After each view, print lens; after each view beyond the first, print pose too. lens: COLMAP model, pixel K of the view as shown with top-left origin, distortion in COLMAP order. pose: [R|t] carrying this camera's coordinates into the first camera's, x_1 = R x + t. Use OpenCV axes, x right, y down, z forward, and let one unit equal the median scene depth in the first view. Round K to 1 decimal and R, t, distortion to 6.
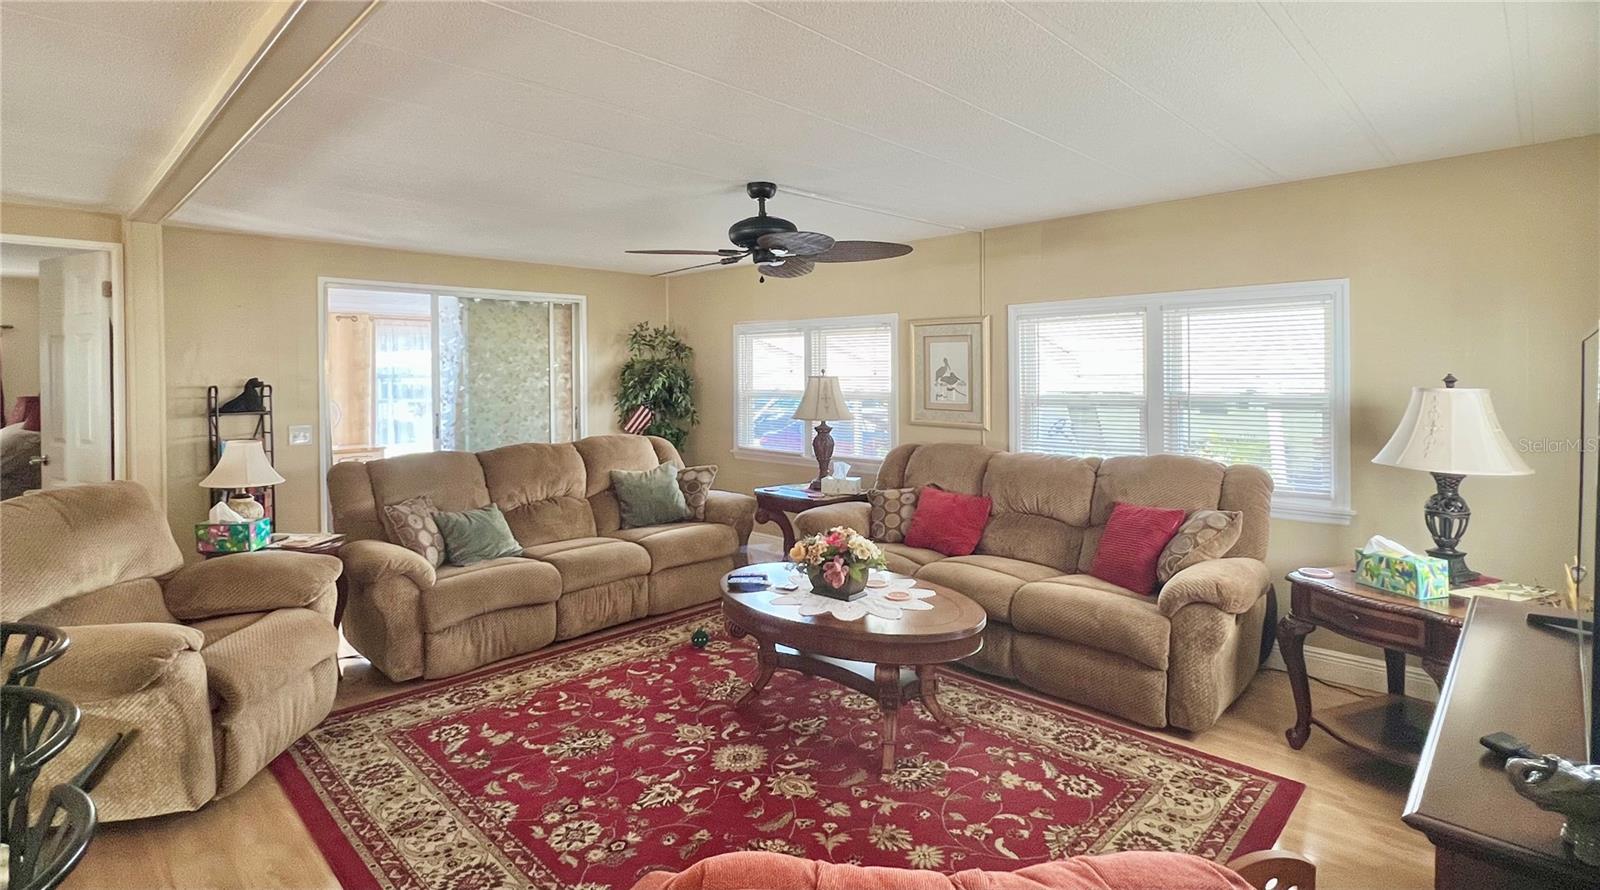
lens RADIAL K [[771.9, 0, 806.8], [0, 771.9, 378.7], [0, 0, 1]] dist [-0.000844, 0.000855]
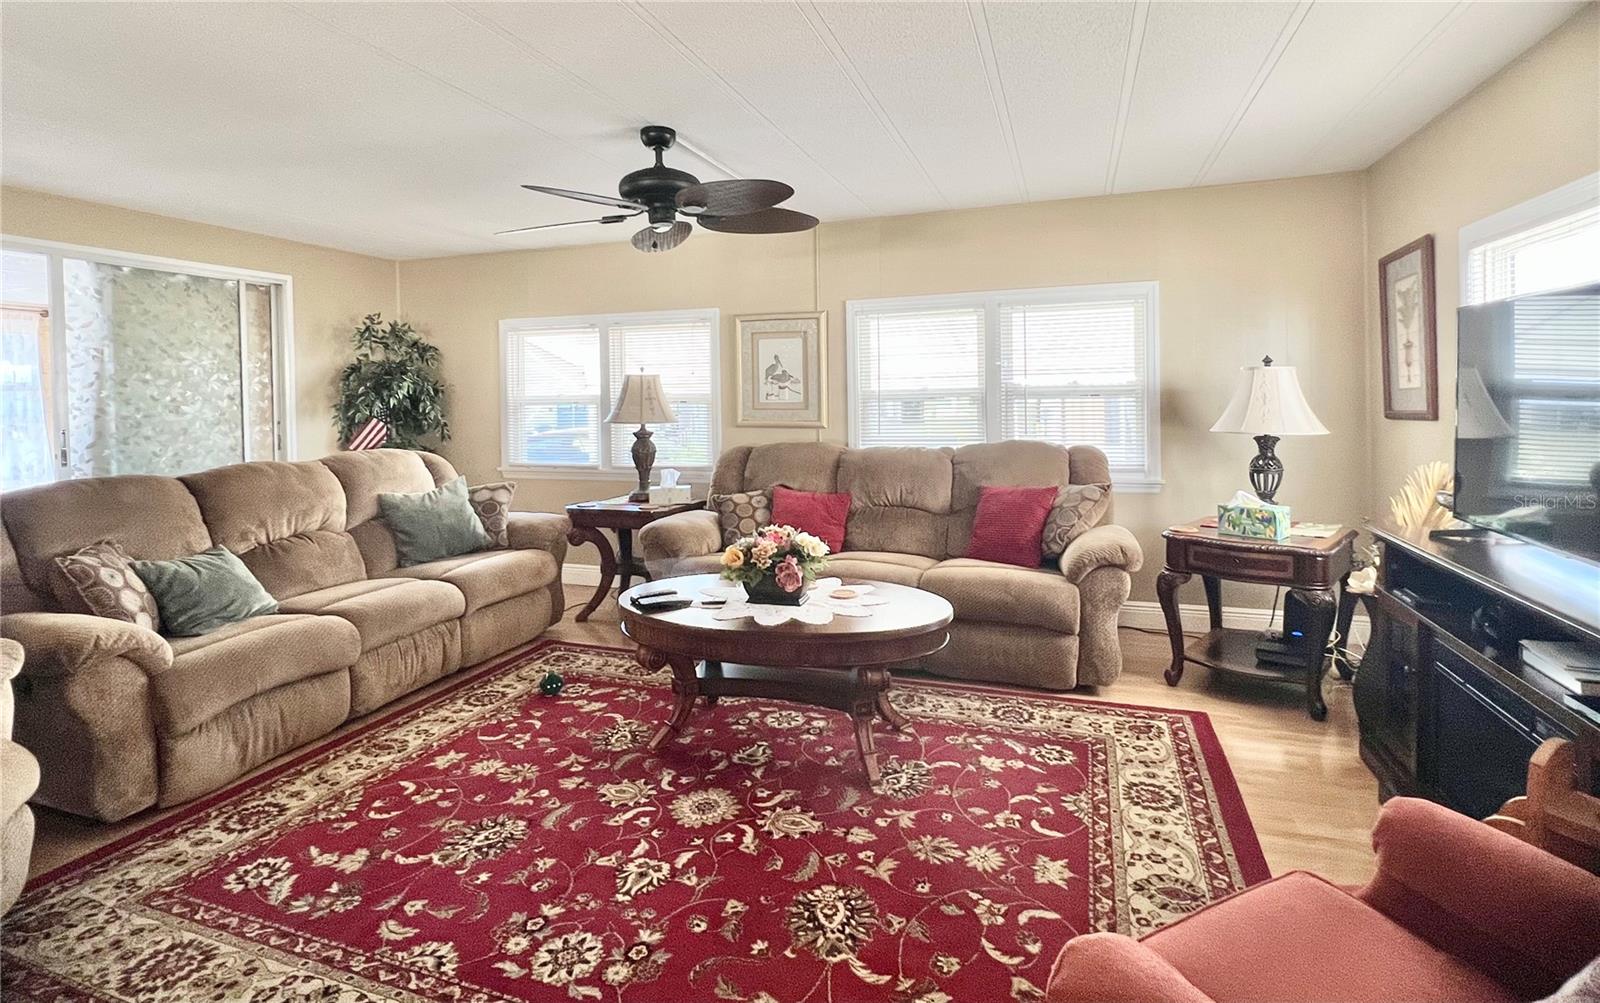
lens RADIAL K [[769.2, 0, 803.1], [0, 769.2, 409.2], [0, 0, 1]] dist [-0.002570, 0.002014]
pose [[0.906962, -0.013594, 0.420994, -0.272106], [0.012475, 0.999908, 0.005413, 0.049998], [-0.421028, 0.000342, 0.907047, 0.169878]]
